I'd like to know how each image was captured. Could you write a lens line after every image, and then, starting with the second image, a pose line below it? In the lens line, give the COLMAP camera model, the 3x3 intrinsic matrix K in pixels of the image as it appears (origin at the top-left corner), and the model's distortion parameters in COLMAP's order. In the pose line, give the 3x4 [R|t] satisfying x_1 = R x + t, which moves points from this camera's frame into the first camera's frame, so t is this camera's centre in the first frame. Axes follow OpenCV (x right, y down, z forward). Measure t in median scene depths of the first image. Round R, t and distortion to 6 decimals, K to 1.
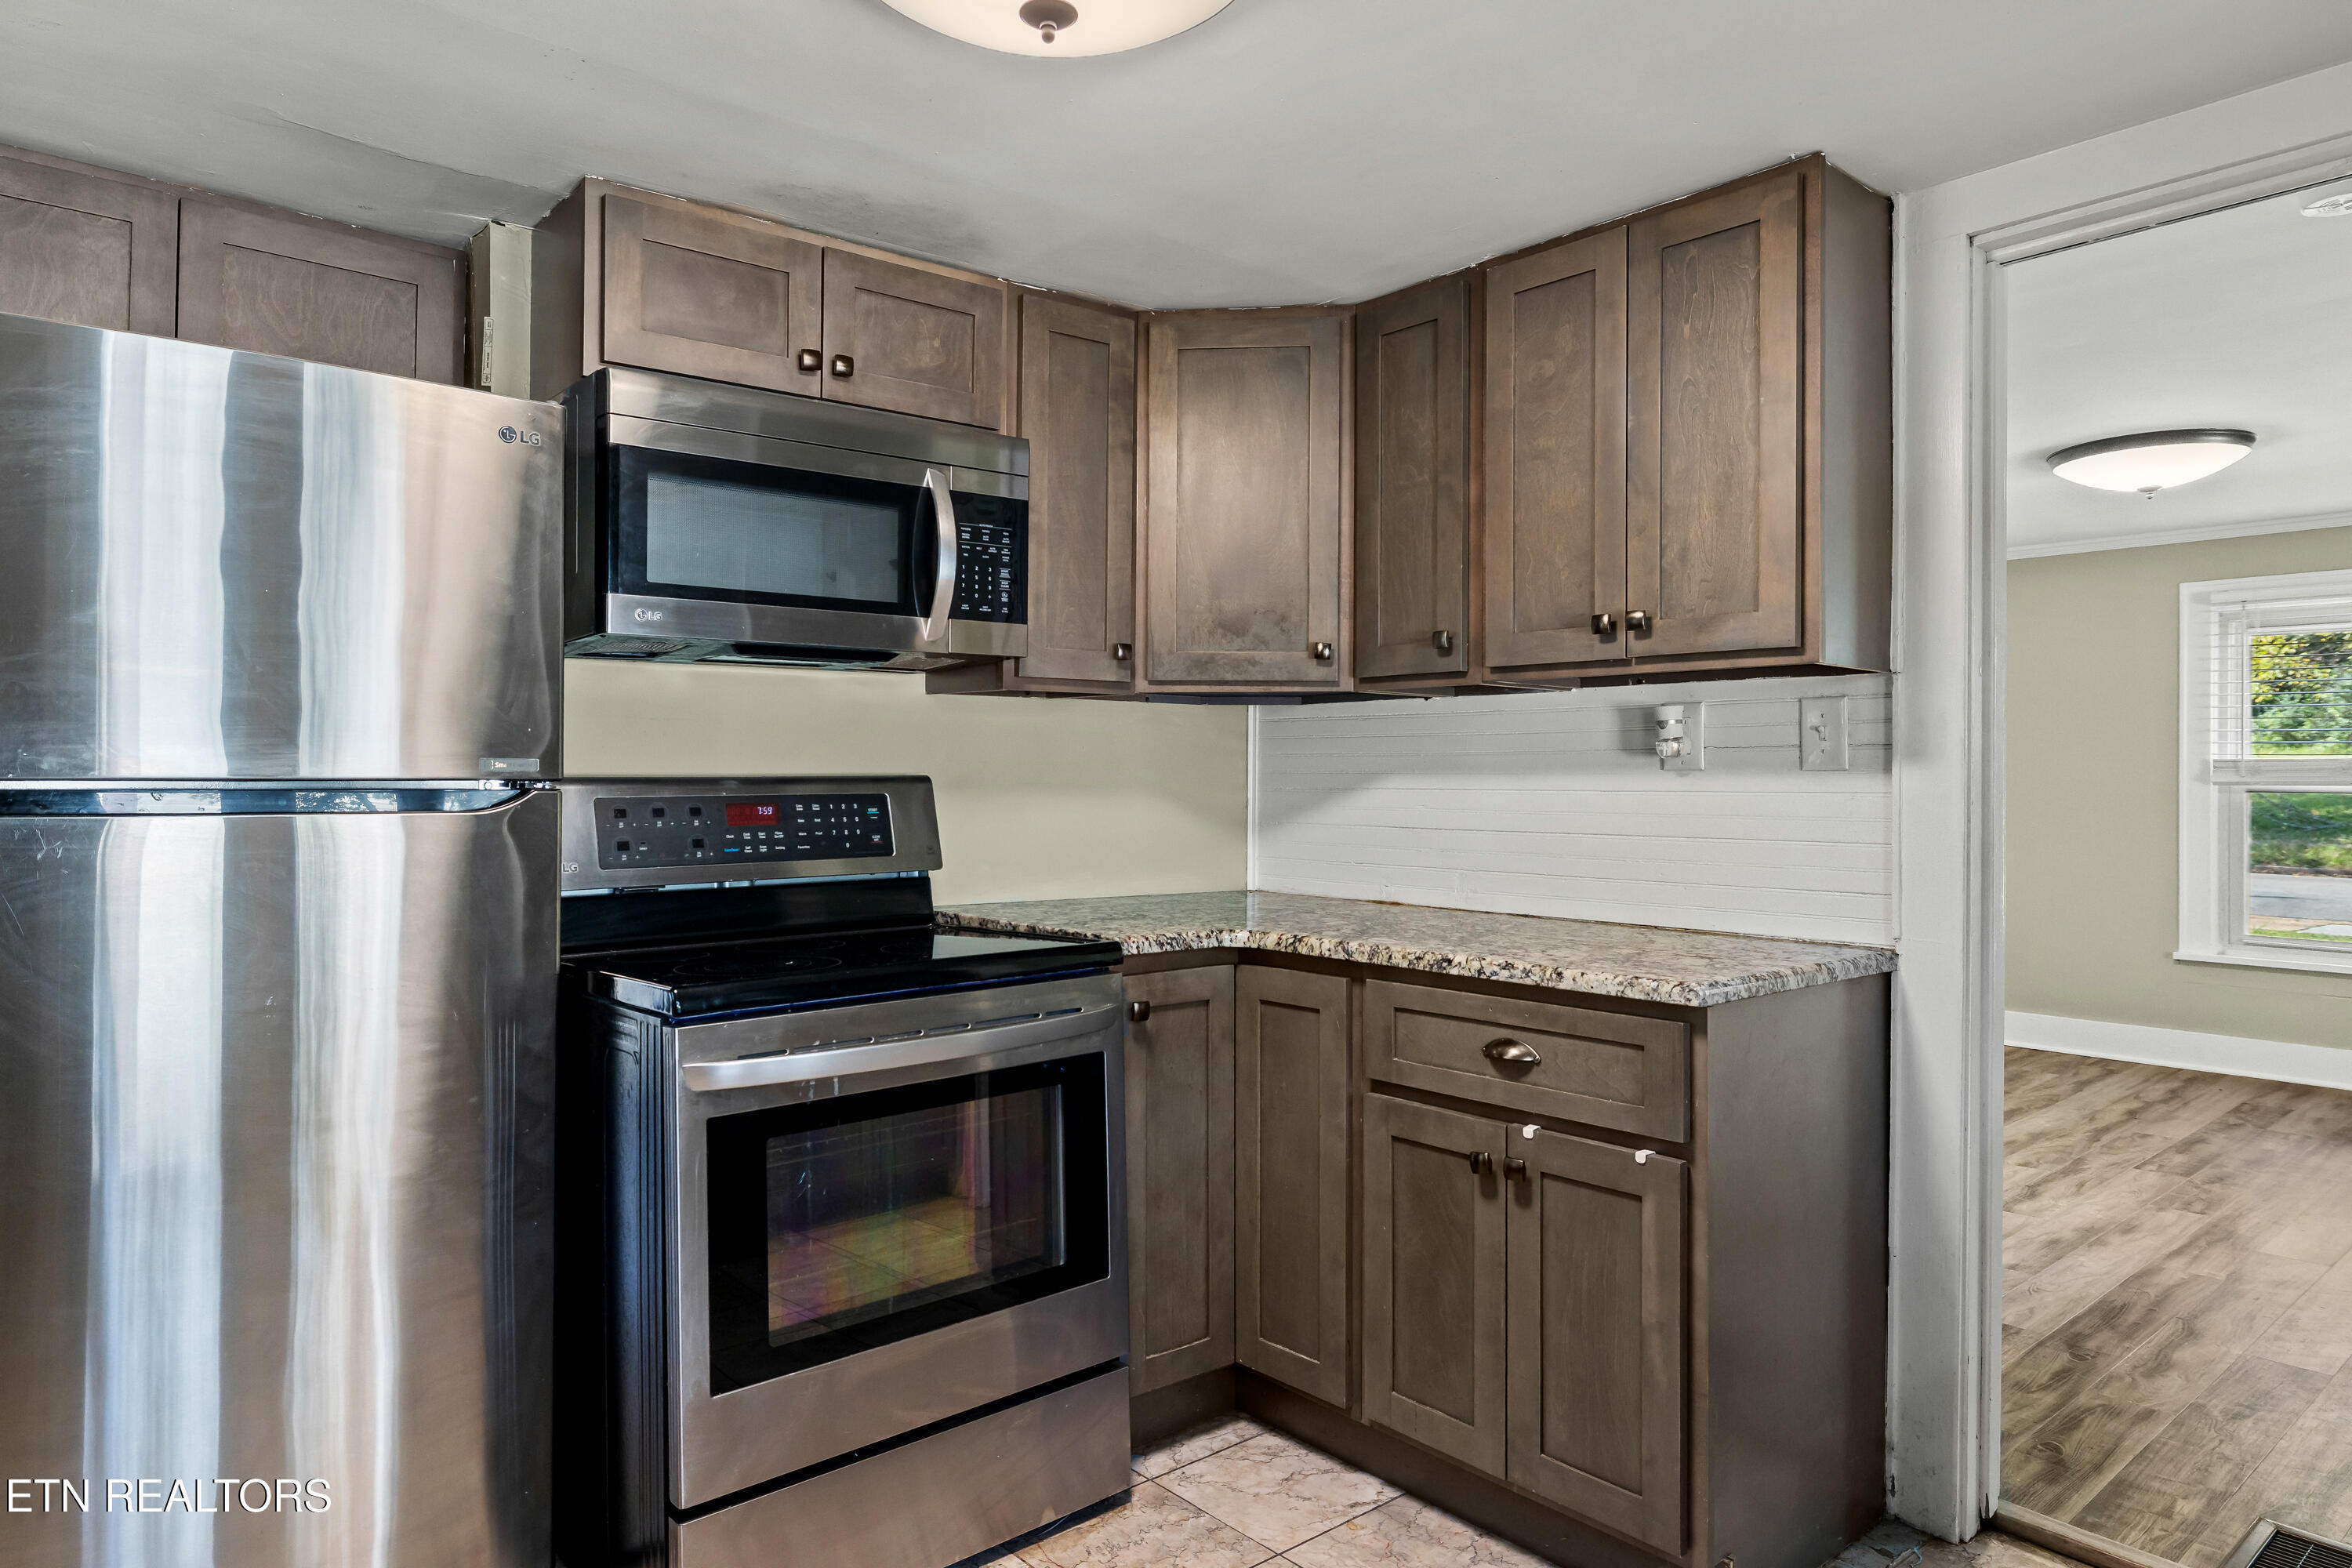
lens RADIAL K [[1435.8, 0, 1173.3], [0, 1435.8, 774.6], [0, 0, 1]] dist [-0.000797, -0.001162]
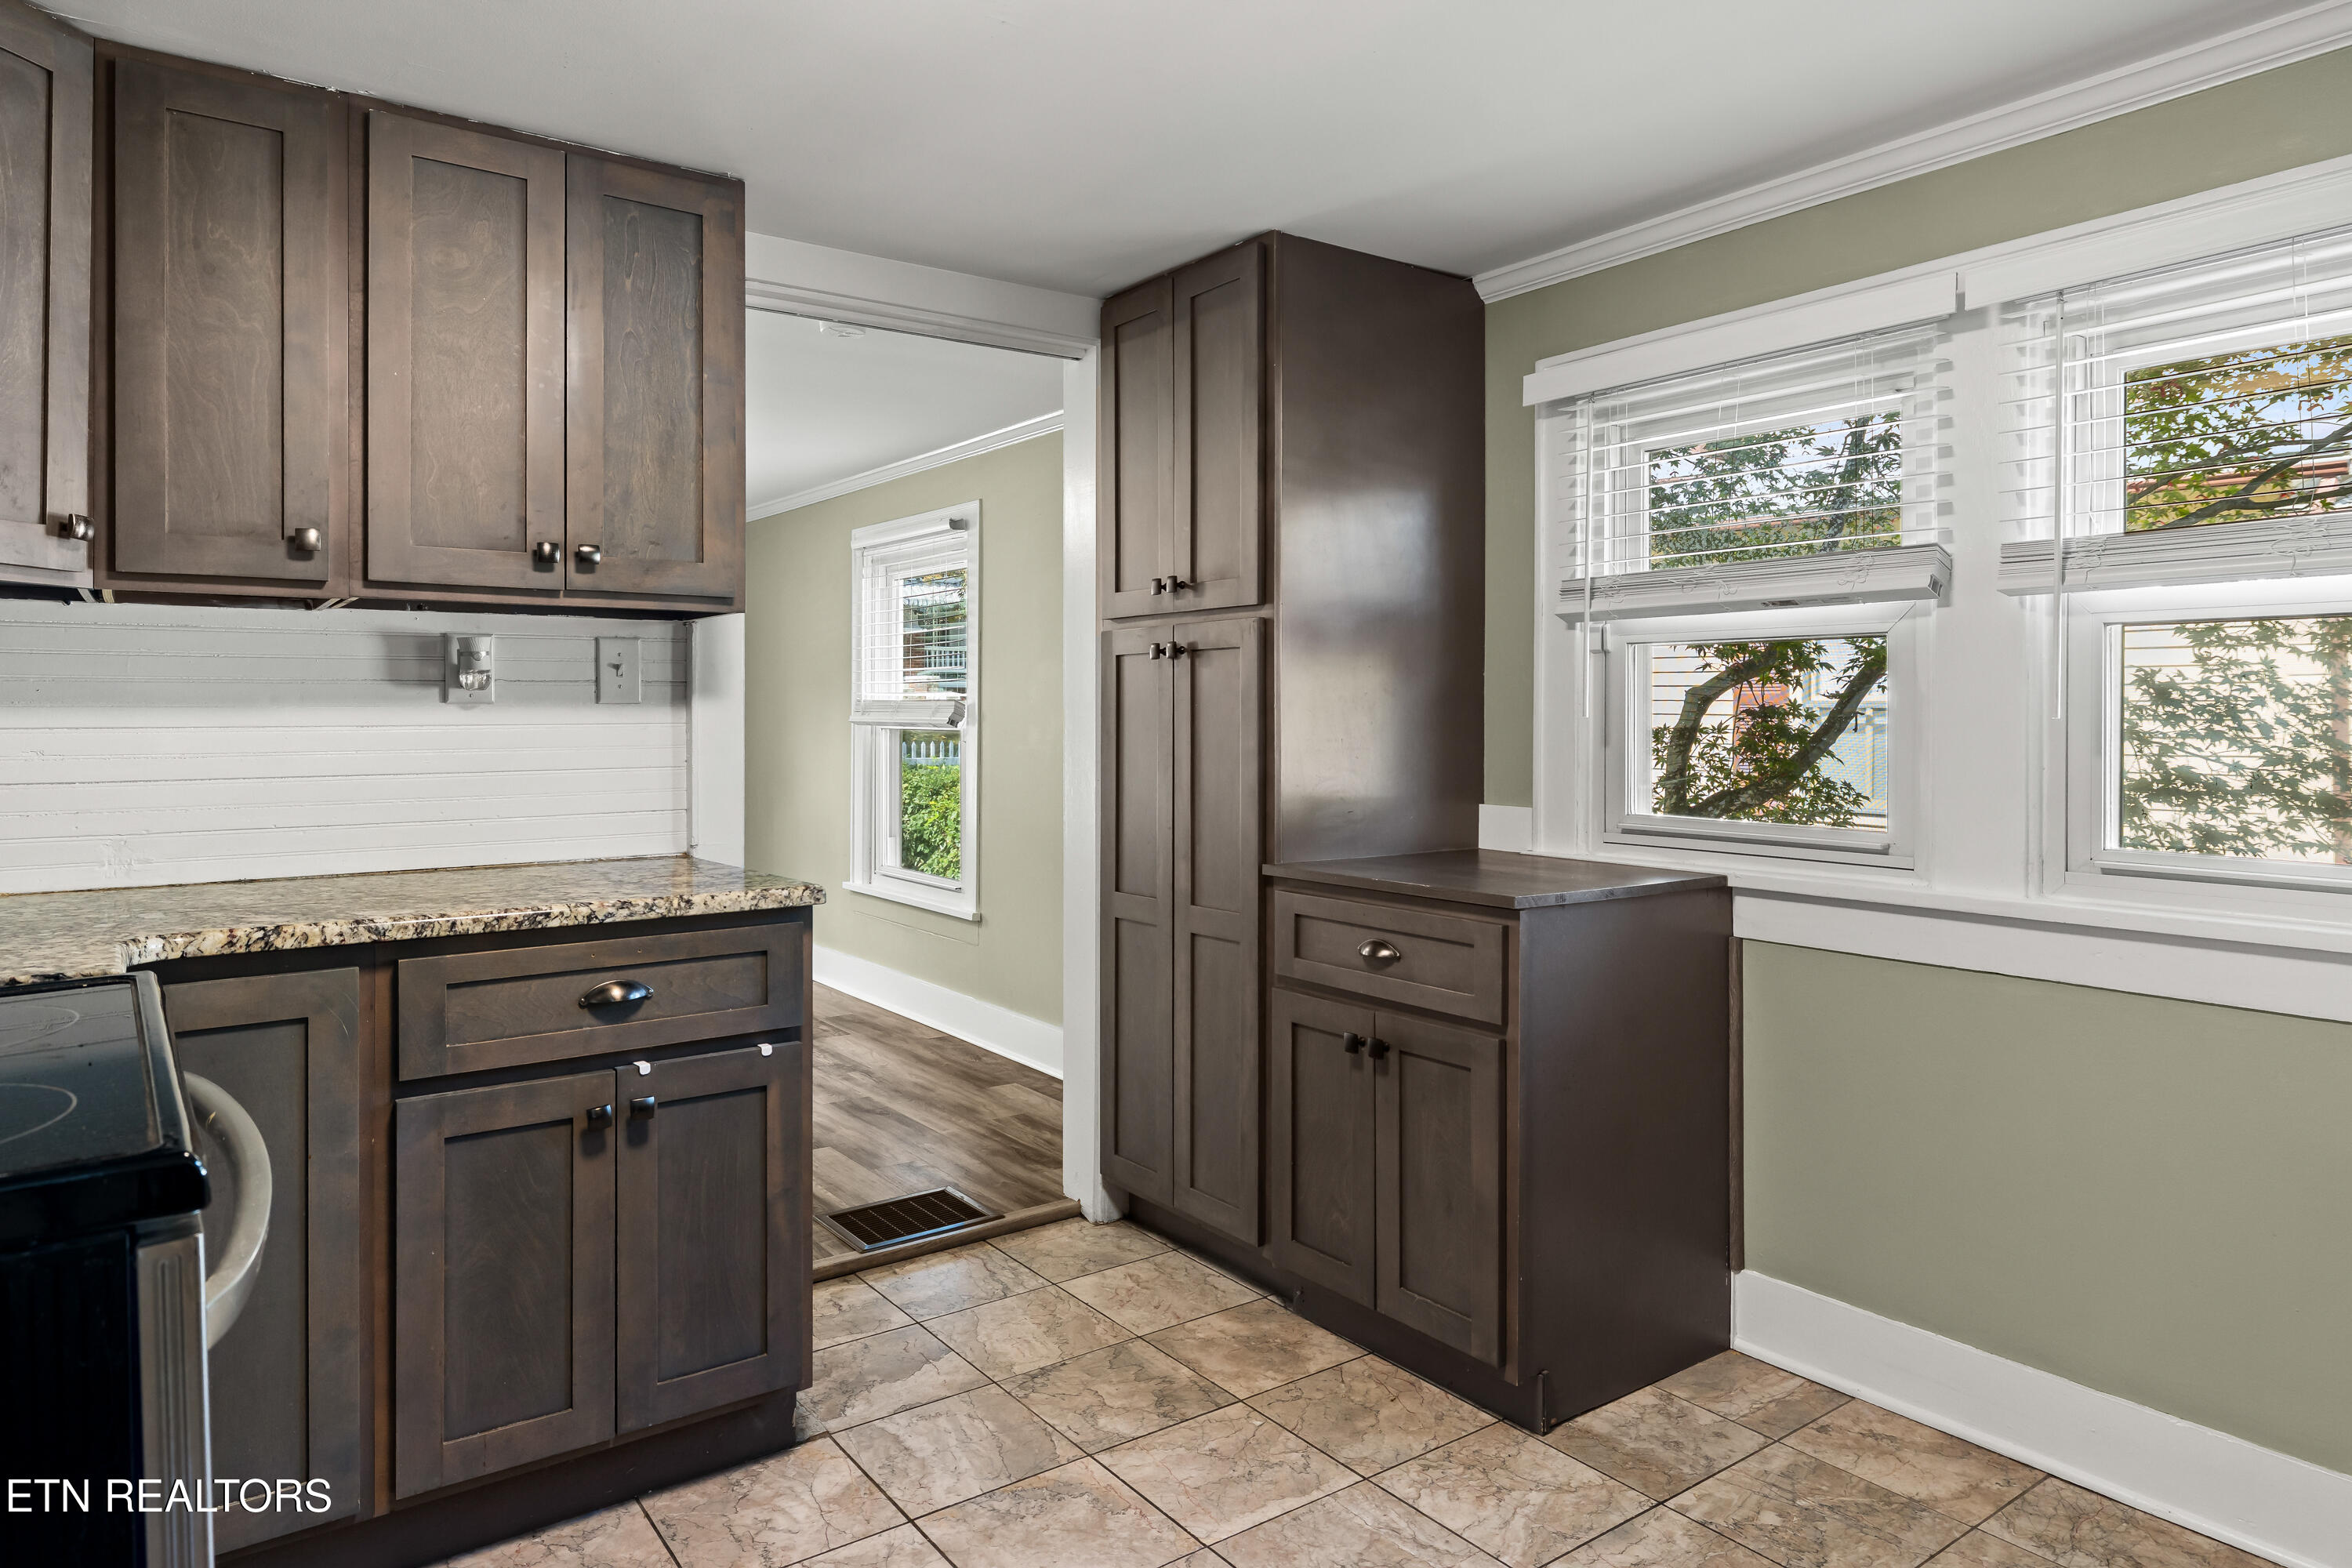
lens RADIAL K [[1435.8, 0, 1137.9], [0, 1435.8, 723.5], [0, 0, 1]] dist [-0.000797, -0.001162]
pose [[0.087276, -0.010124, 0.996133, -0.669168], [0.000242, 0.999949, 0.010141, 0.001206], [-0.996184, -0.000644, 0.087274, 0.544542]]
